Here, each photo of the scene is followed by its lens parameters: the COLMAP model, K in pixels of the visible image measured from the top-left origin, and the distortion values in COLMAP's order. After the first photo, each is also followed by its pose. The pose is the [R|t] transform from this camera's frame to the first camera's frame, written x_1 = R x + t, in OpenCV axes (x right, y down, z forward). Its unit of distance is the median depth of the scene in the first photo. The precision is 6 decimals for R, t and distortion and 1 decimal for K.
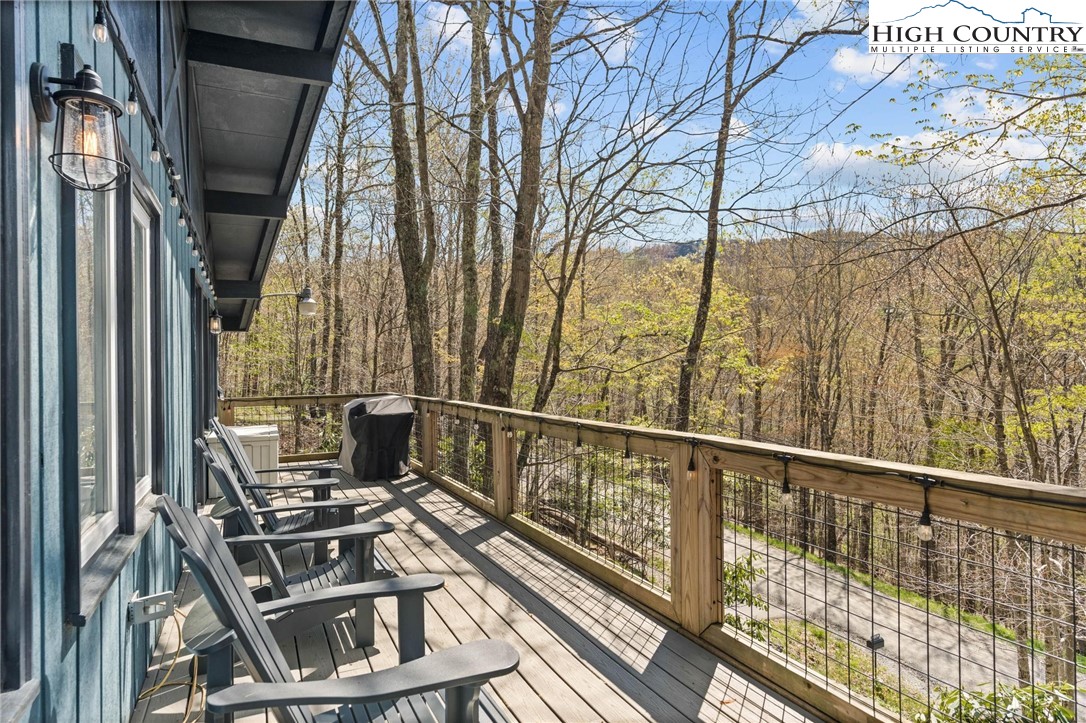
lens RADIAL K [[660.5, 0, 538.3], [0, 660.5, 361.7], [0, 0, 1]] dist [0.009103, 0.000768]
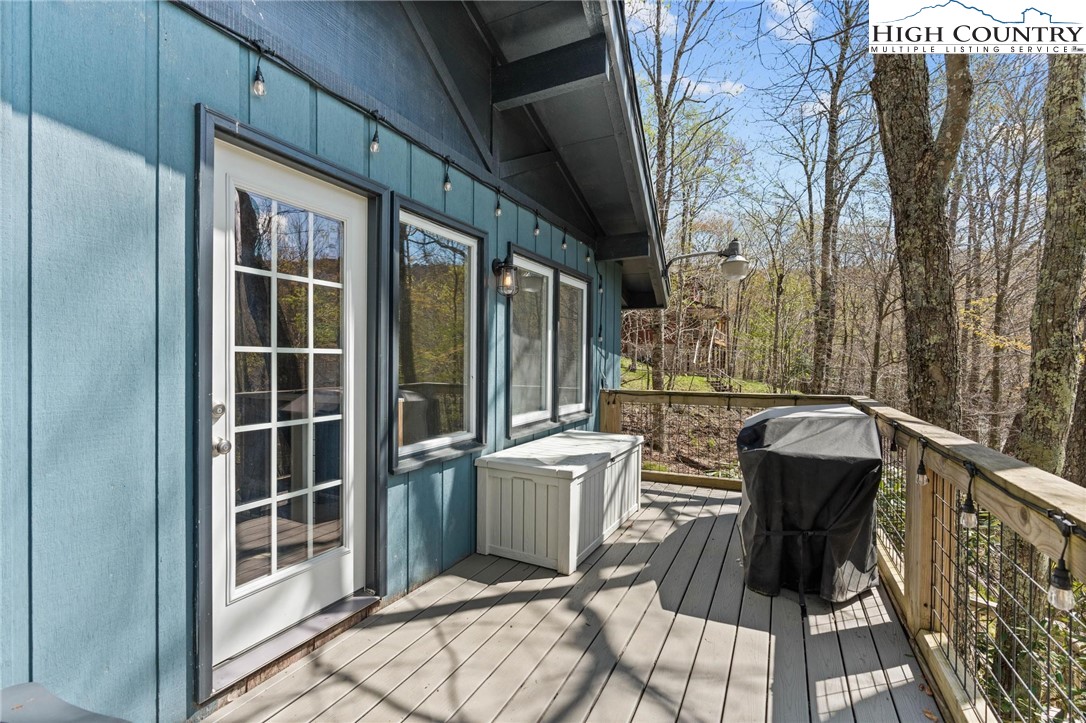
lens RADIAL K [[490.7, 0, 534.5], [0, 490.7, 367.2], [0, 0, 1]] dist [-0.002558, 0.000200]
pose [[0.631733, 0.032269, -0.774514, -0.076221], [-0.007212, 0.999335, 0.035754, 0.008197], [0.775153, -0.017001, 0.631545, 0.537248]]
